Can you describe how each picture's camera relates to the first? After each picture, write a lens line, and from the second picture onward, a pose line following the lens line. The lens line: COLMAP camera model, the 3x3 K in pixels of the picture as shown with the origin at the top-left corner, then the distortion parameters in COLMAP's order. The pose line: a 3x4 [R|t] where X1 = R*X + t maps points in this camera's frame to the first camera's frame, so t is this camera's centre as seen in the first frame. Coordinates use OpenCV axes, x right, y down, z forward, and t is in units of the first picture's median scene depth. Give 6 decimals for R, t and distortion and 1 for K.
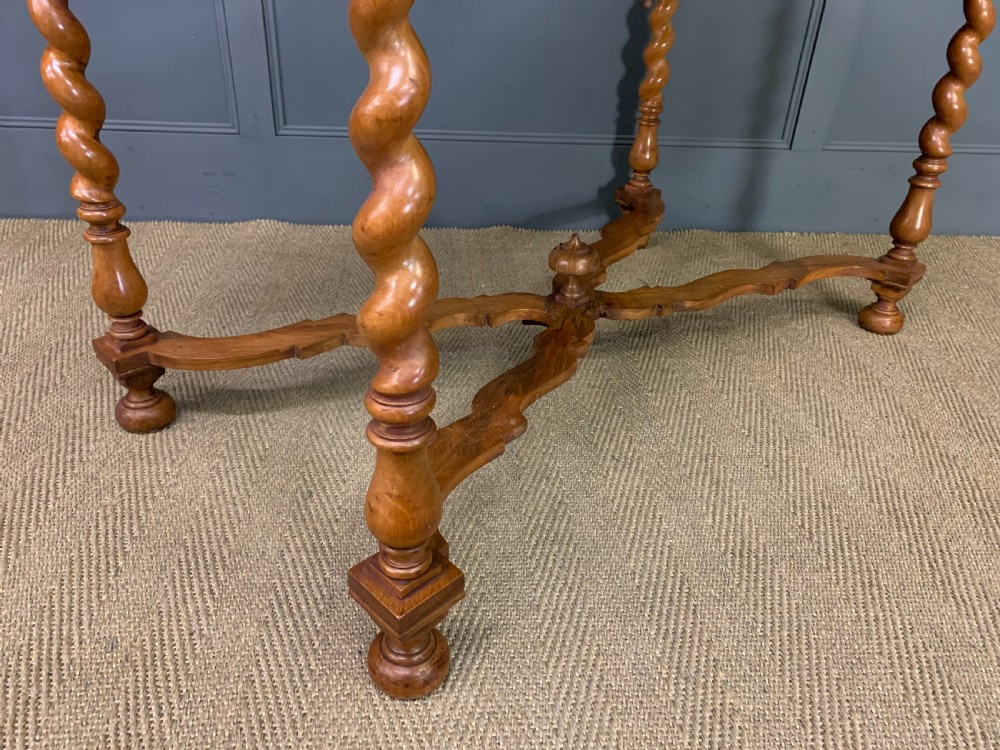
lens RADIAL K [[767.0, 0, 503.0], [0, 767.0, 374.1], [0, 0, 1]] dist [0.016841, -0.006490]
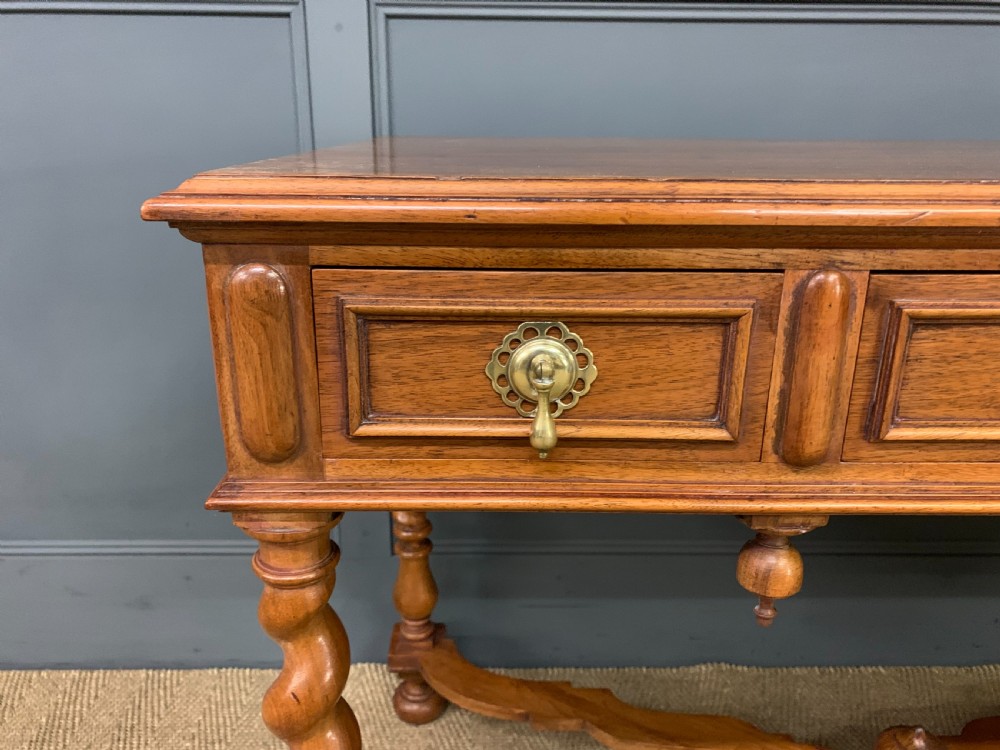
lens RADIAL K [[767.0, 0, 497.1], [0, 767.0, 377.1], [0, 0, 1]] dist [0.016841, -0.006490]
pose [[0.997166, -0.018198, -0.072997, -0.231569], [0.003091, 0.979393, -0.201939, -0.518702], [0.075167, 0.201142, 0.976674, 0.469791]]
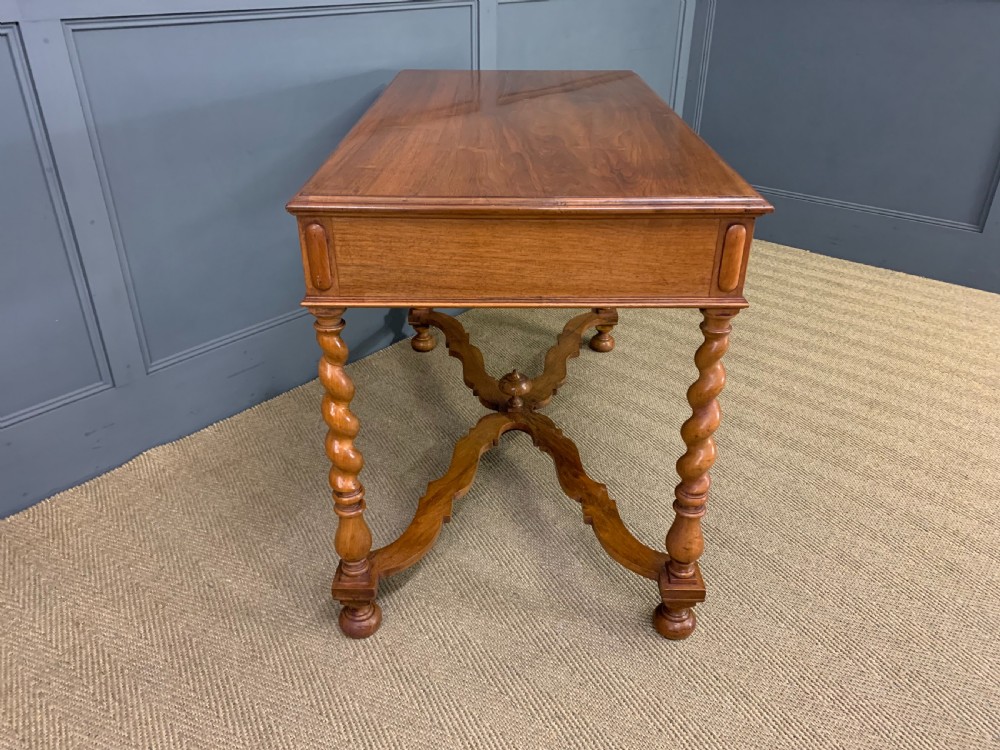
lens RADIAL K [[767.0, 0, 505.4], [0, 767.0, 369.9], [0, 0, 1]] dist [0.016841, -0.006490]
pose [[0.703715, -0.373466, 0.604407, -0.940820], [0.374705, 0.917860, 0.130879, -0.428331], [-0.603640, 0.134373, 0.785852, -0.245650]]
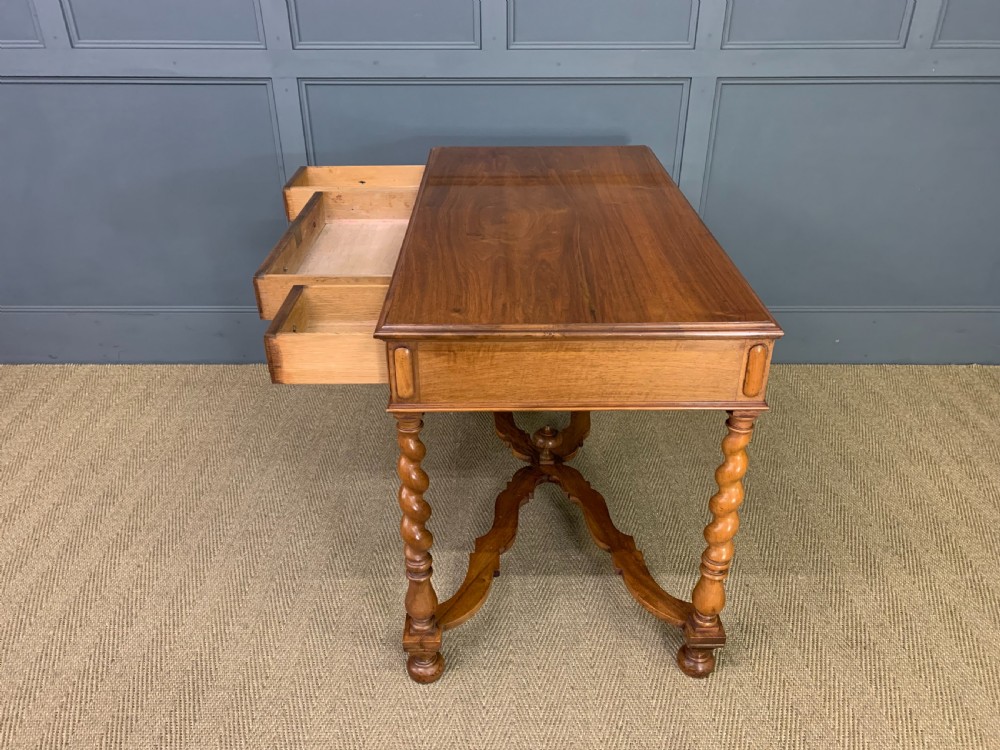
lens RADIAL K [[767.0, 0, 503.5], [0, 767.0, 377.3], [0, 0, 1]] dist [0.016841, -0.006490]
pose [[0.996188, -0.003030, -0.087183, 0.324024], [0.002625, 0.999985, -0.004756, -0.266703], [0.087196, 0.004509, 0.996181, -0.861204]]
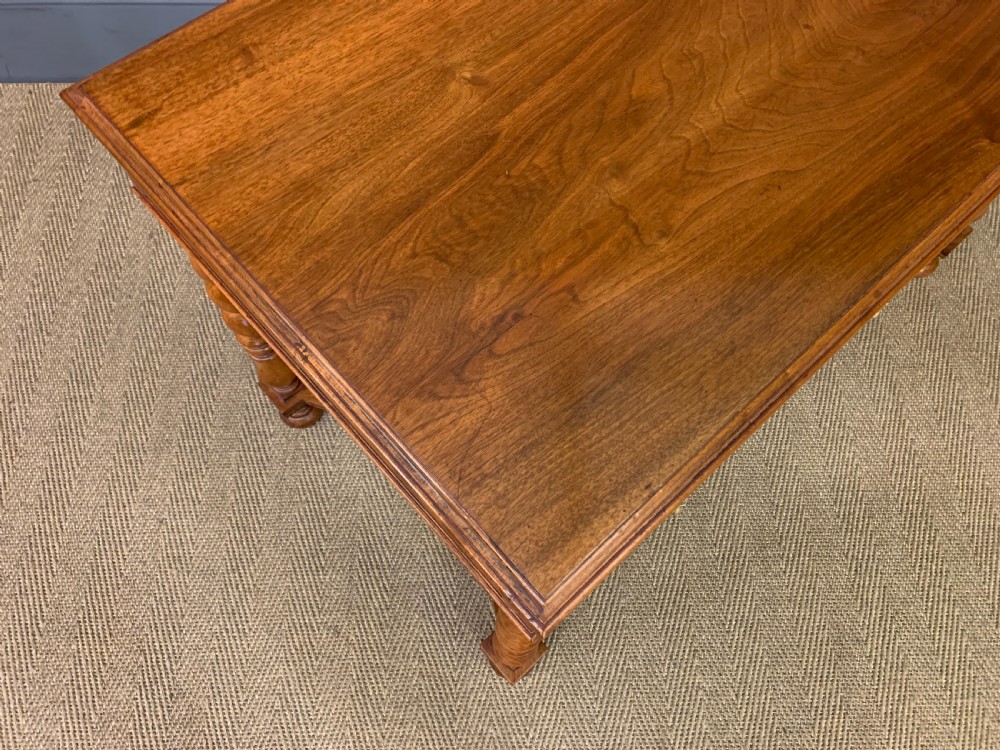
lens RADIAL K [[767.0, 0, 497.8], [0, 767.0, 367.5], [0, 0, 1]] dist [0.016841, -0.006490]
pose [[0.998361, 0.033092, -0.046703, -0.065840], [0.000029, 0.815646, 0.578552, -0.782891], [0.057238, -0.577605, 0.814307, -0.017661]]
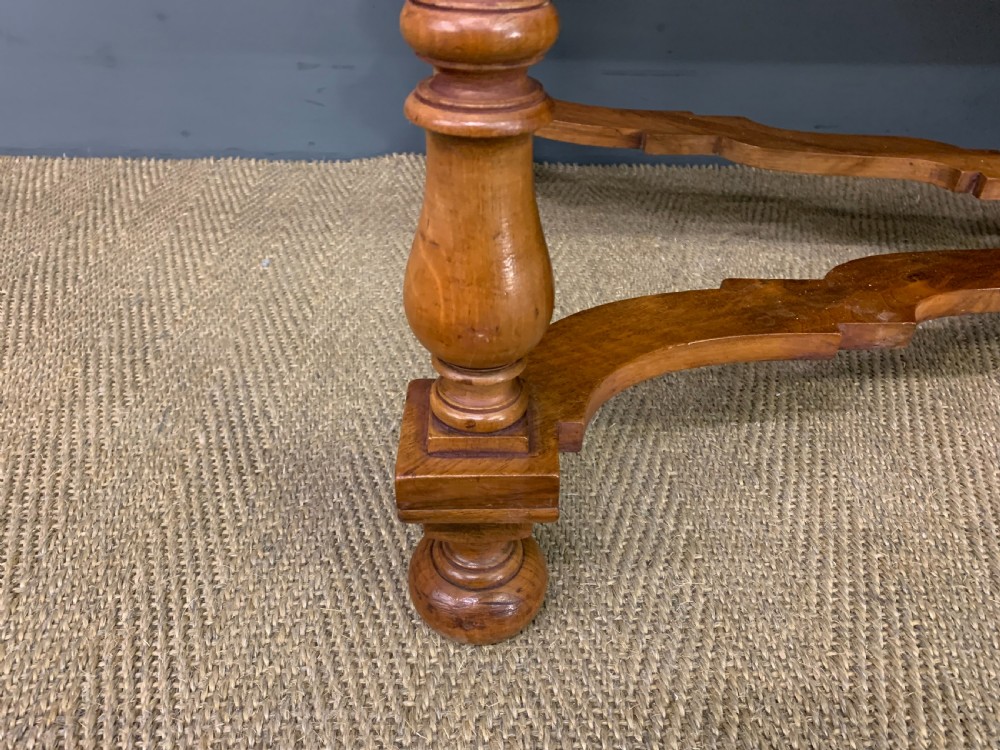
lens RADIAL K [[767.0, 0, 496.9], [0, 767.0, 372.4], [0, 0, 1]] dist [0.016841, -0.006490]
pose [[0.998493, 0.010877, -0.053796, -0.356863], [-0.005412, 0.994903, 0.100695, -0.170176], [0.054617, -0.100252, 0.993462, 0.744349]]
